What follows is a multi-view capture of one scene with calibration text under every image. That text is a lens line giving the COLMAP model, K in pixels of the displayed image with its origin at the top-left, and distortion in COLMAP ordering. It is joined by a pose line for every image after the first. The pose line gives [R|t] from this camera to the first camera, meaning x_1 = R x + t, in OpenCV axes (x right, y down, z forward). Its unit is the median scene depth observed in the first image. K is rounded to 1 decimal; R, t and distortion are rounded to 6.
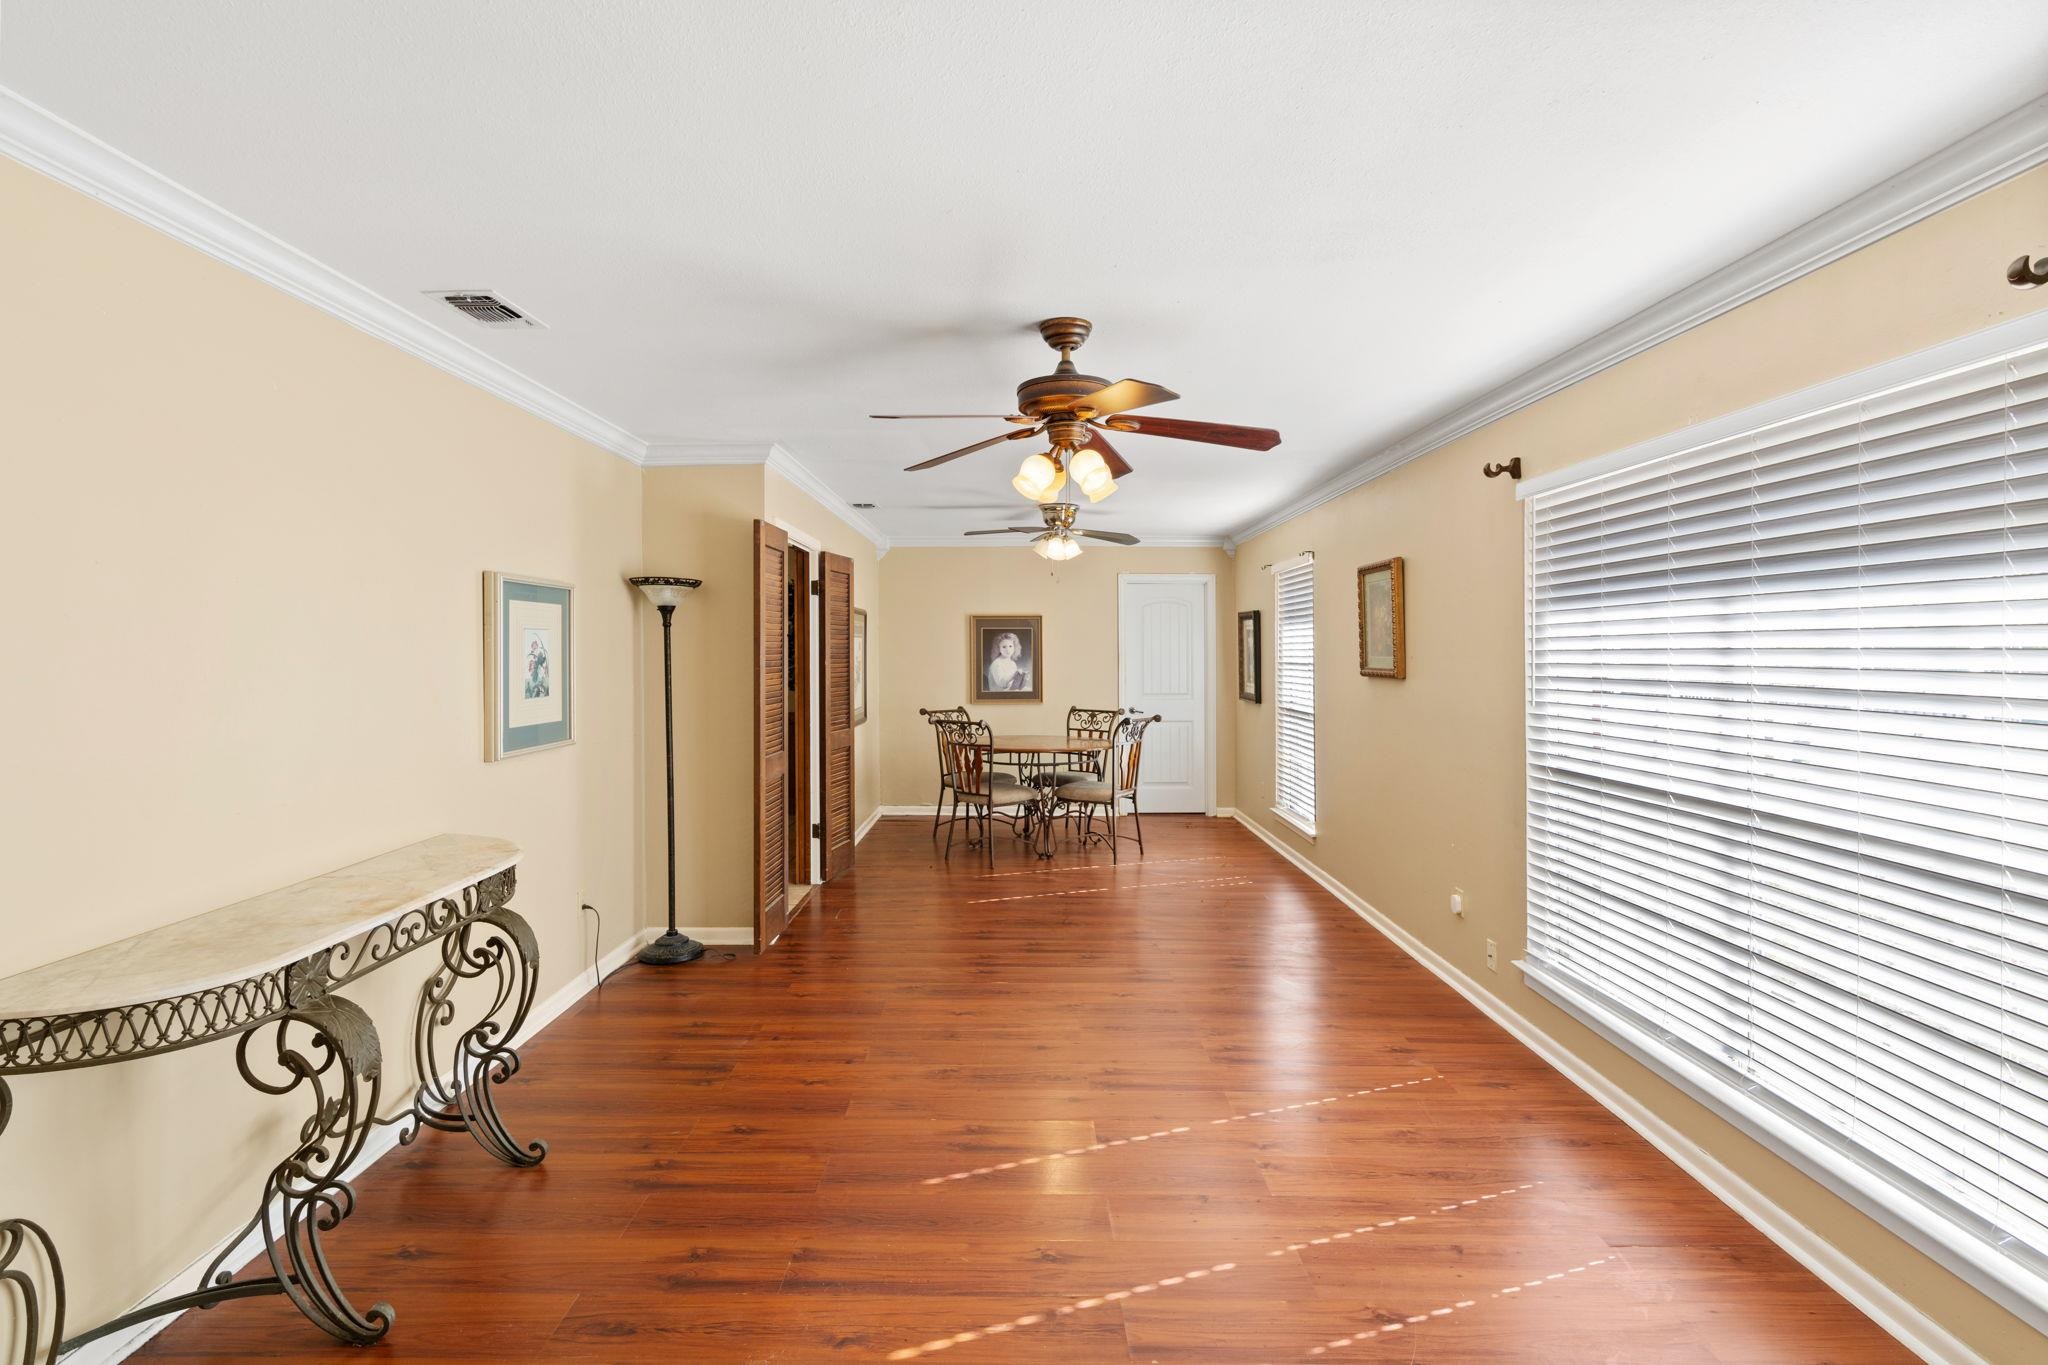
lens RADIAL K [[928.2, 0, 1008.5], [0, 928.2, 659.8], [0, 0, 1]] dist [-0.004057, 0.000933]
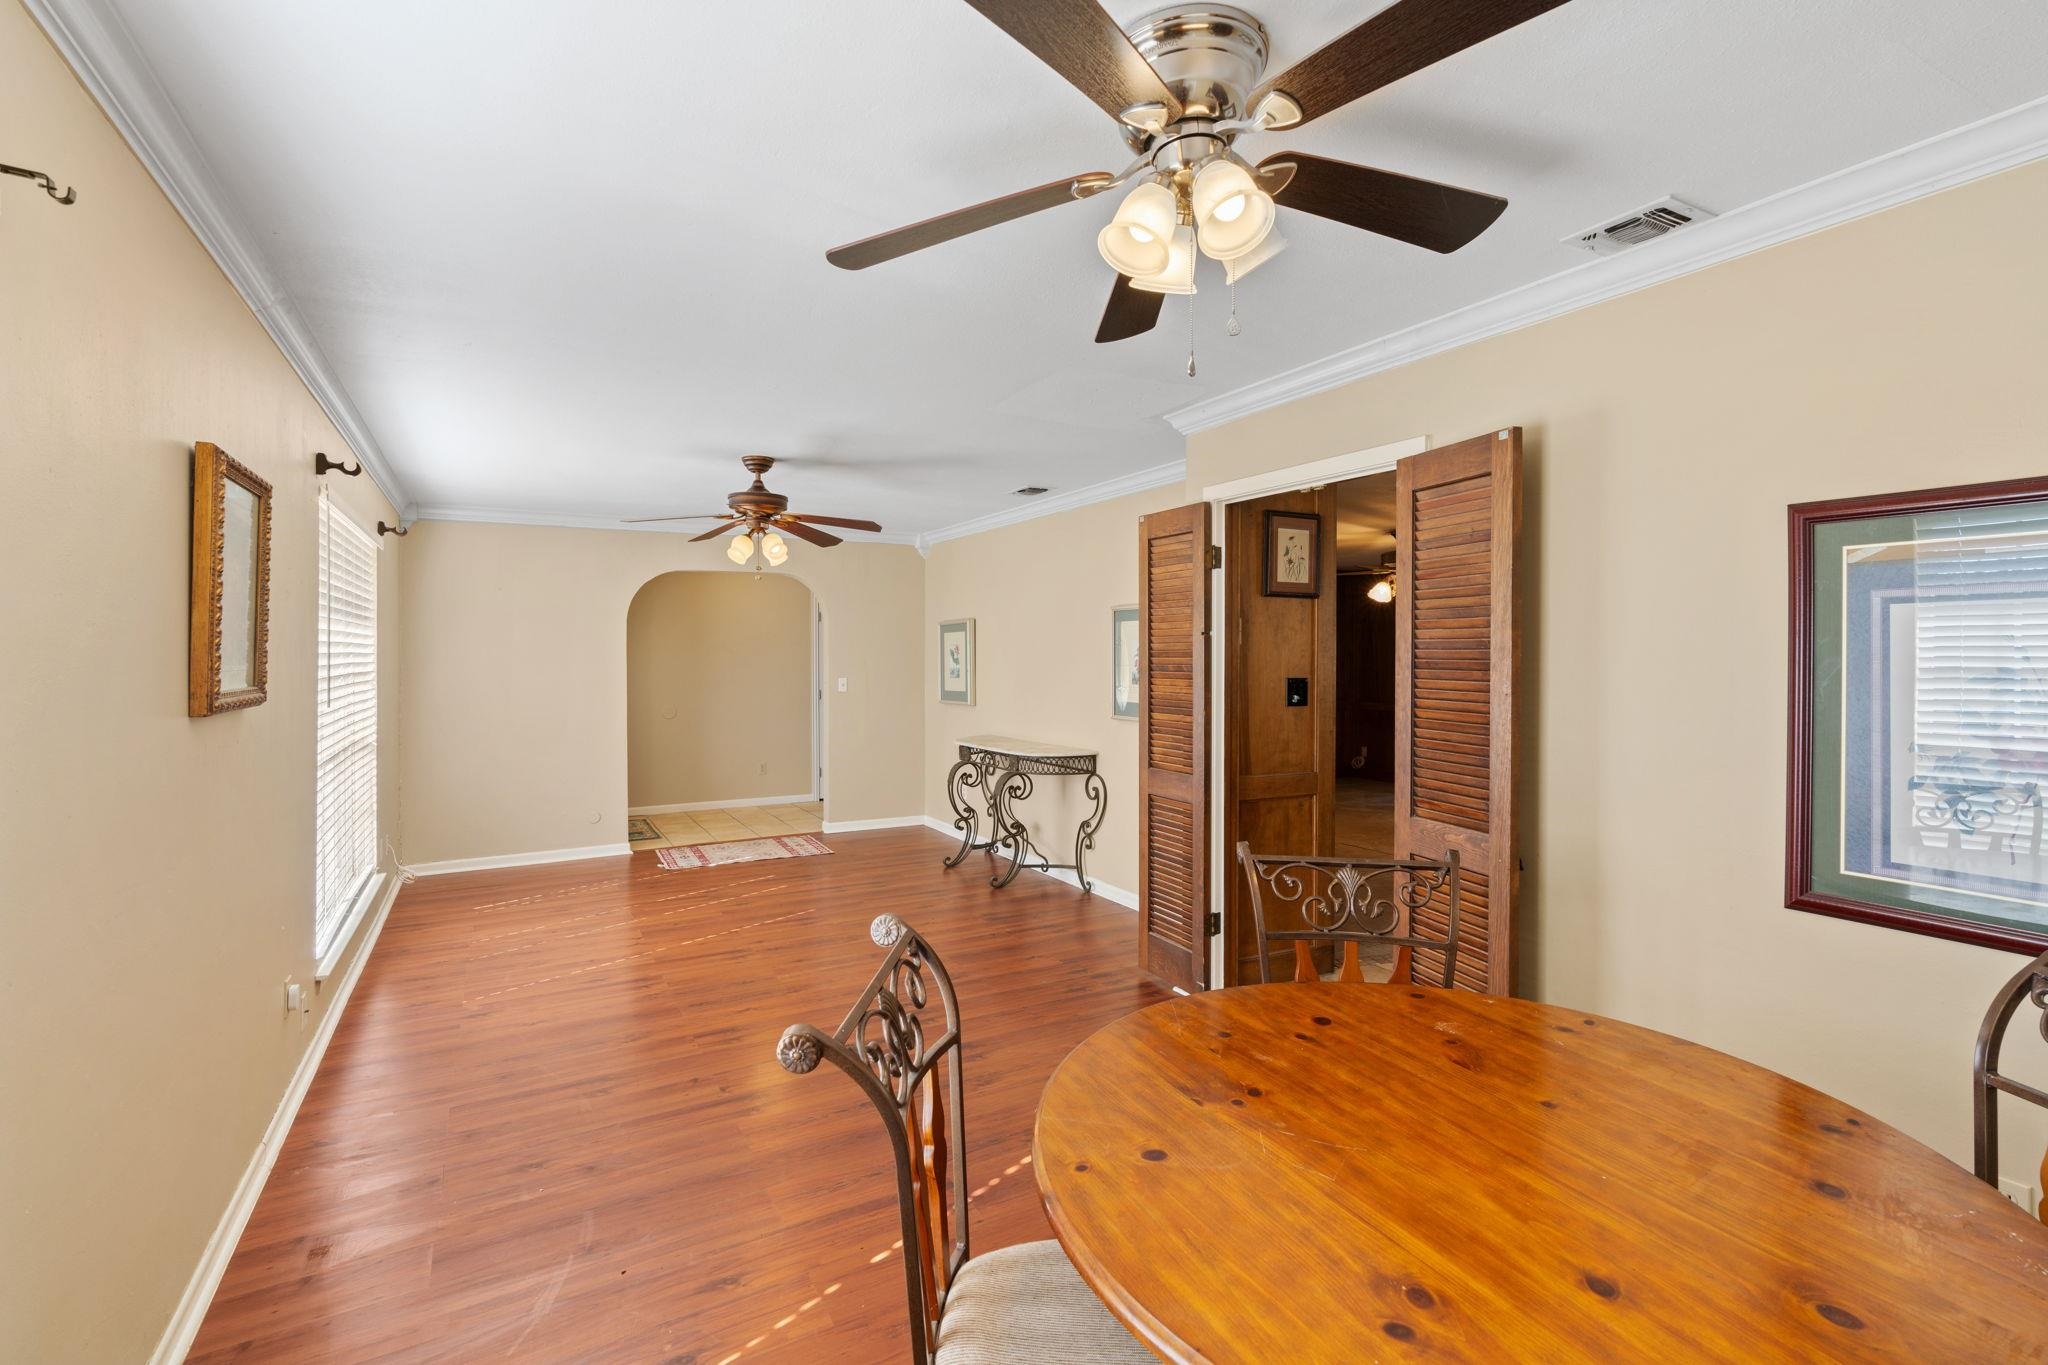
lens RADIAL K [[928.2, 0, 1008.5], [0, 928.2, 659.8], [0, 0, 1]] dist [-0.004057, 0.000933]
pose [[-0.875173, 0.003510, -0.483798, 0.450016], [-0.005573, 0.999834, 0.017334, -0.028407], [0.483779, 0.017867, -0.875008, 2.535381]]
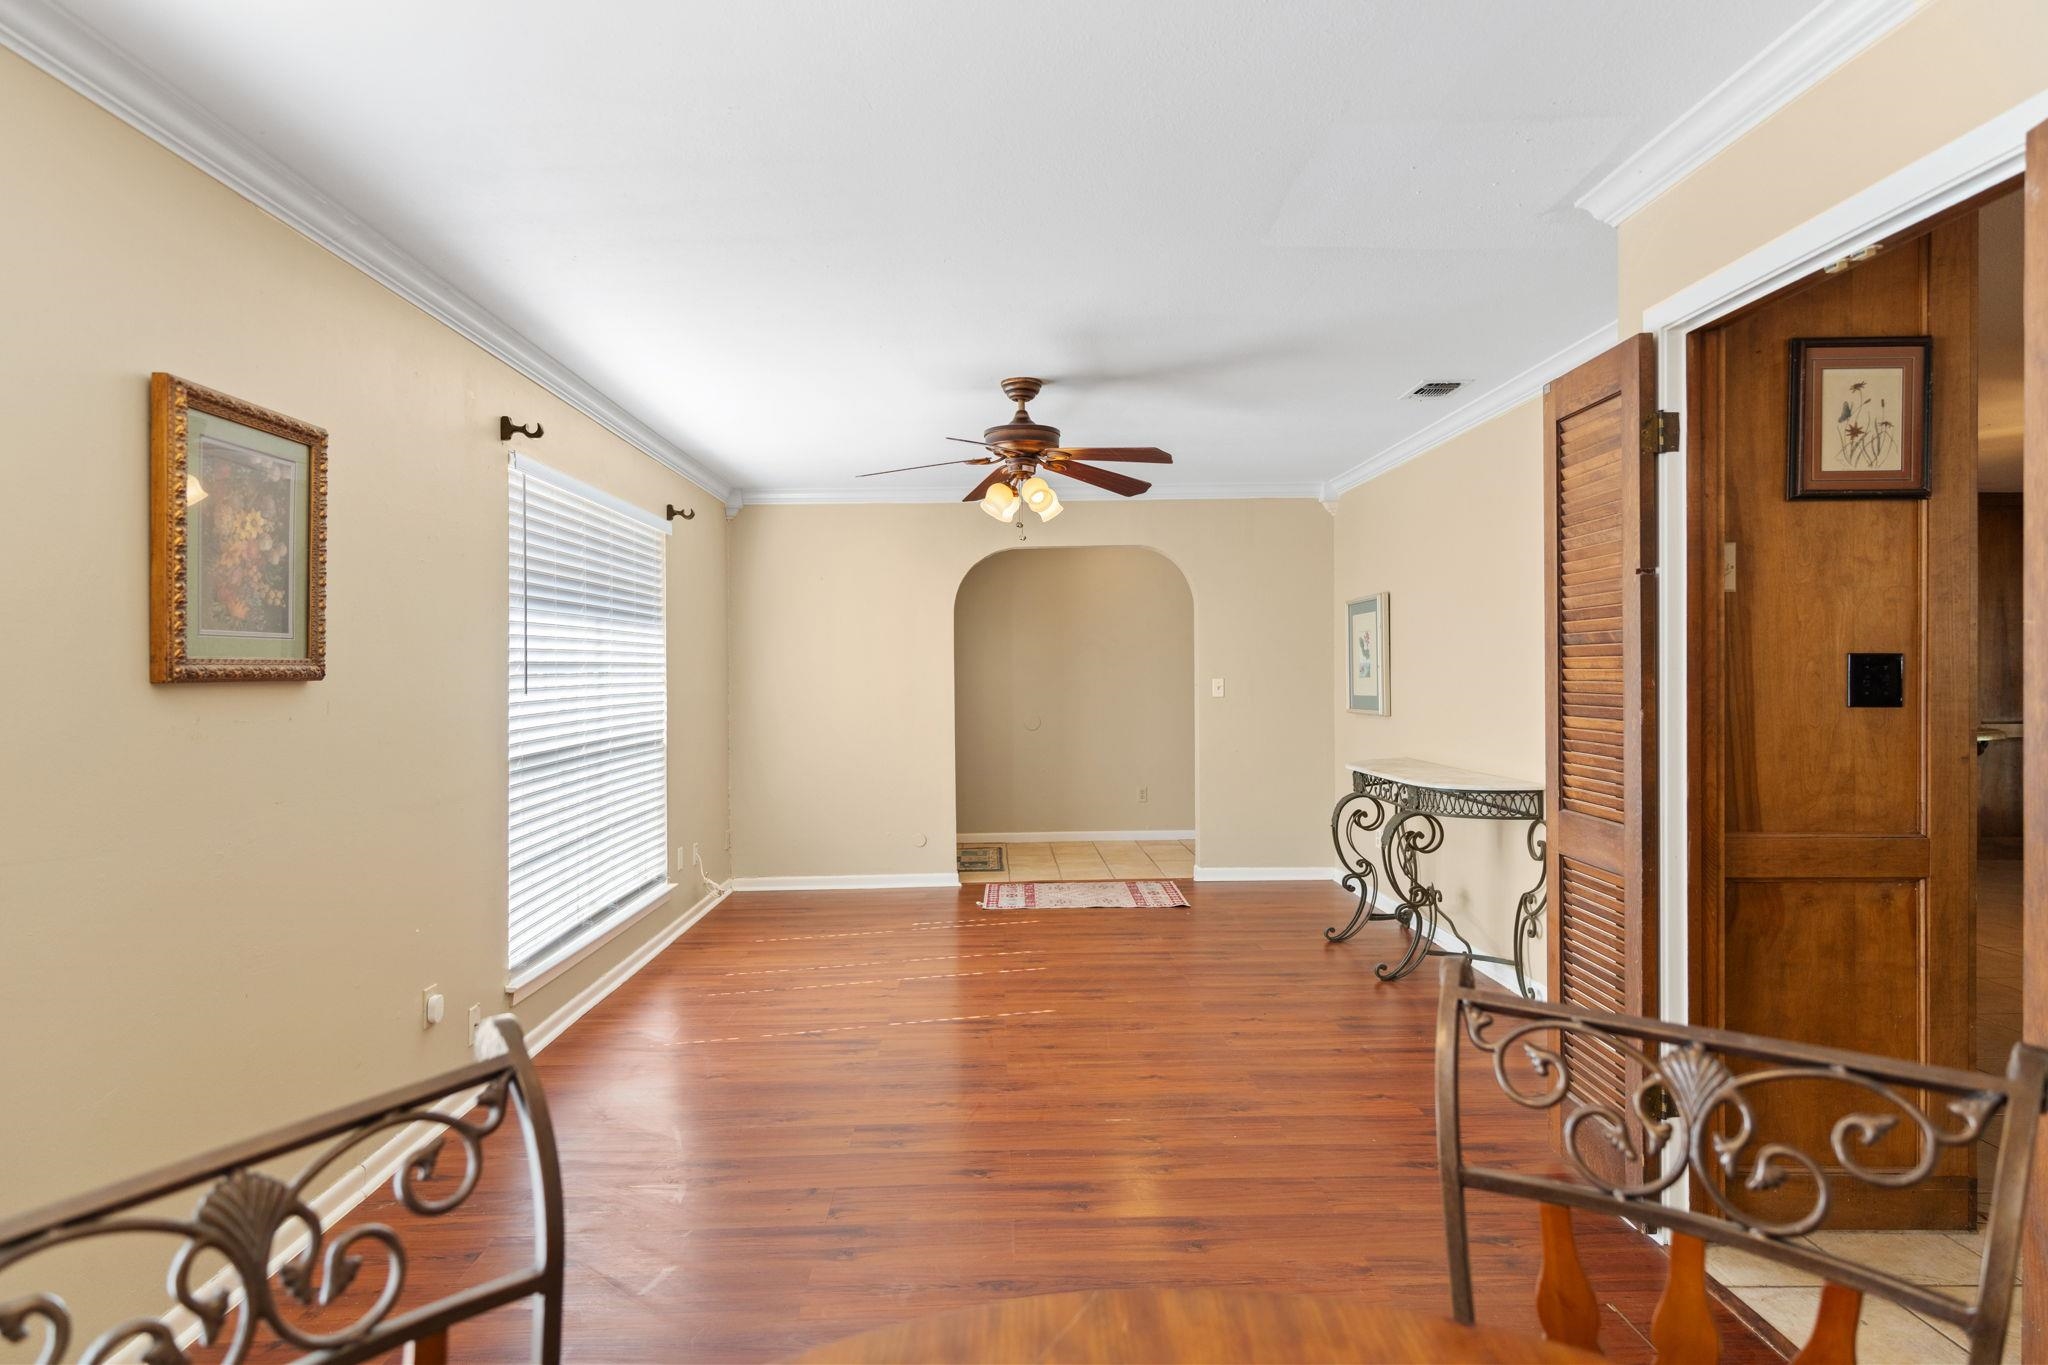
lens RADIAL K [[1105.7, 0, 1002.6], [0, 1105.7, 677.6], [0, 0, 1]] dist [-0.001899, 0.001850]
pose [[-0.999714, 0.009565, -0.021913, 0.118040], [0.009110, 0.999743, 0.020780, 0.013621], [0.022107, 0.020575, -0.999544, 2.388277]]
